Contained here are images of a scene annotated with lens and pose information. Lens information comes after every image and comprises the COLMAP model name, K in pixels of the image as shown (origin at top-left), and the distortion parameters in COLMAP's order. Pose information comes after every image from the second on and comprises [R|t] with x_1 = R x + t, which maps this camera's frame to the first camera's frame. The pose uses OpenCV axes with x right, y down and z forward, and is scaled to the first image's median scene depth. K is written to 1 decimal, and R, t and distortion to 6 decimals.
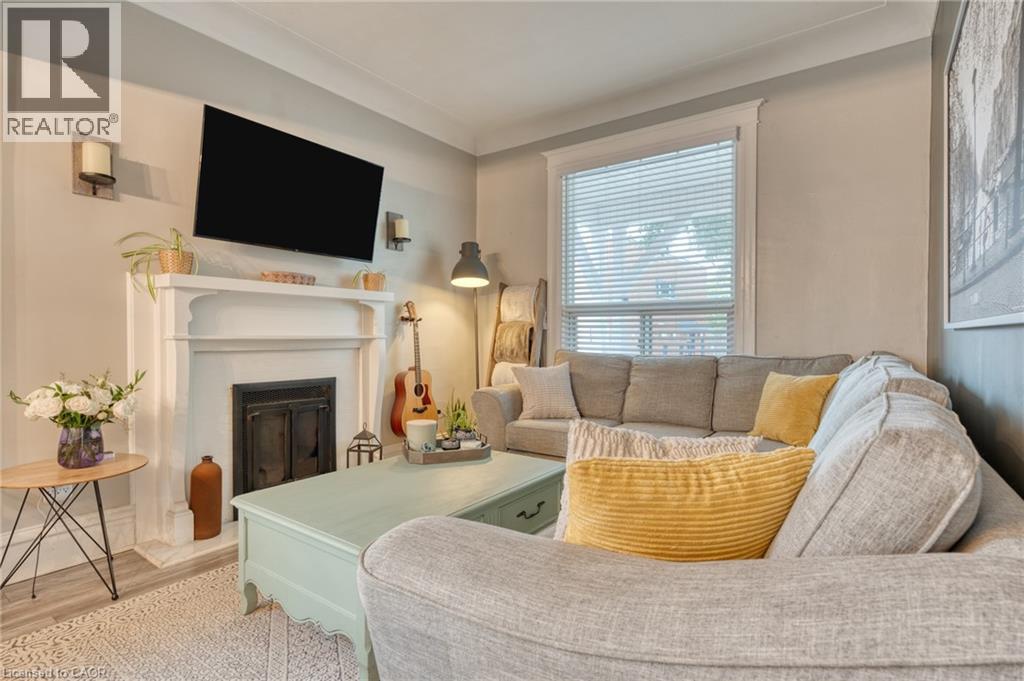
lens RADIAL K [[512.2, 0, 508.8], [0, 512.2, 340.8], [0, 0, 1]] dist [0.004655, -0.000724]
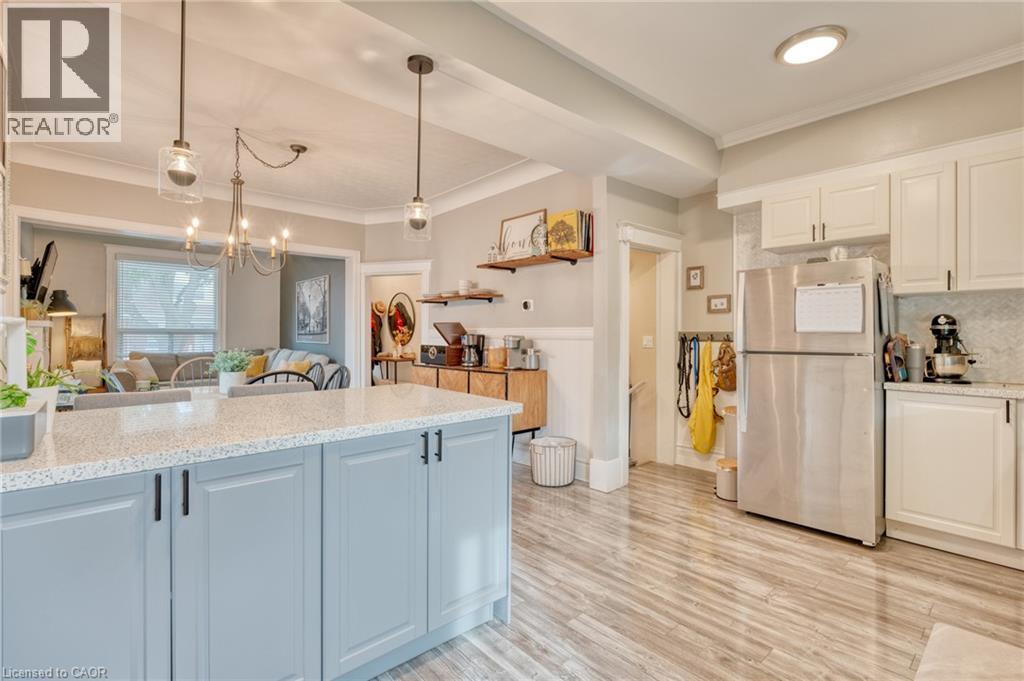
lens RADIAL K [[512.2, 0, 517.9], [0, 512.2, 333.9], [0, 0, 1]] dist [0.004655, -0.000724]
pose [[0.233607, 0.005069, 0.972318, -1.634751], [0.011595, 0.999901, -0.007998, -0.019735], [-0.972262, 0.013142, 0.233525, -1.020060]]
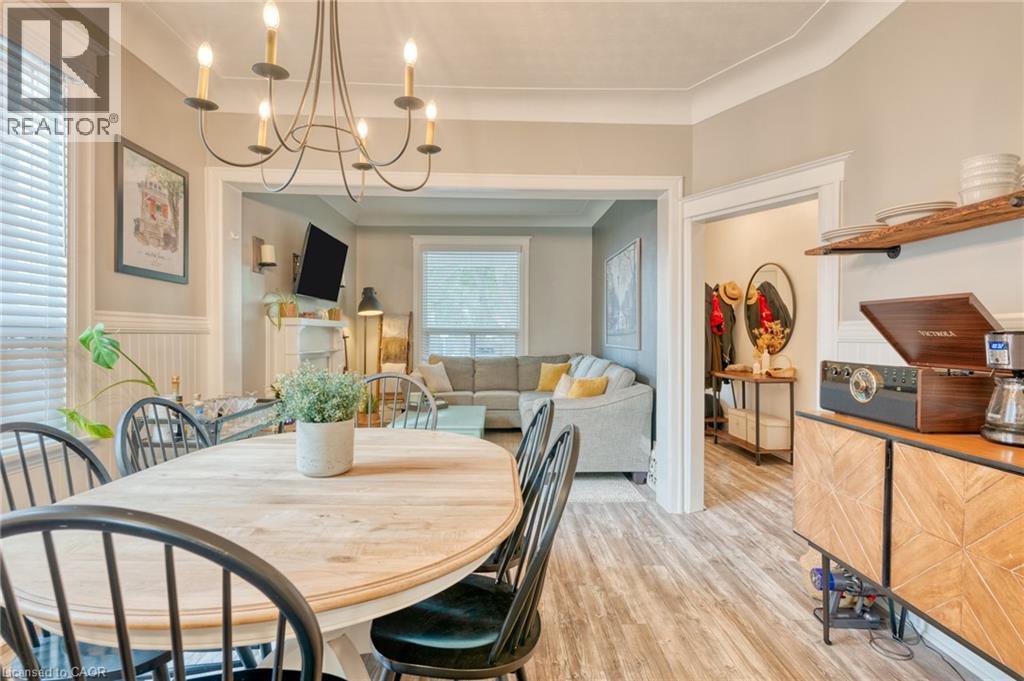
lens RADIAL K [[512.2, 0, 504.6], [0, 512.2, 337.4], [0, 0, 1]] dist [0.004655, -0.000724]
pose [[0.808731, 0.005464, 0.588153, -0.795793], [0.001884, 0.999928, -0.011879, -0.021585], [-0.588176, 0.010715, 0.808662, -0.616874]]
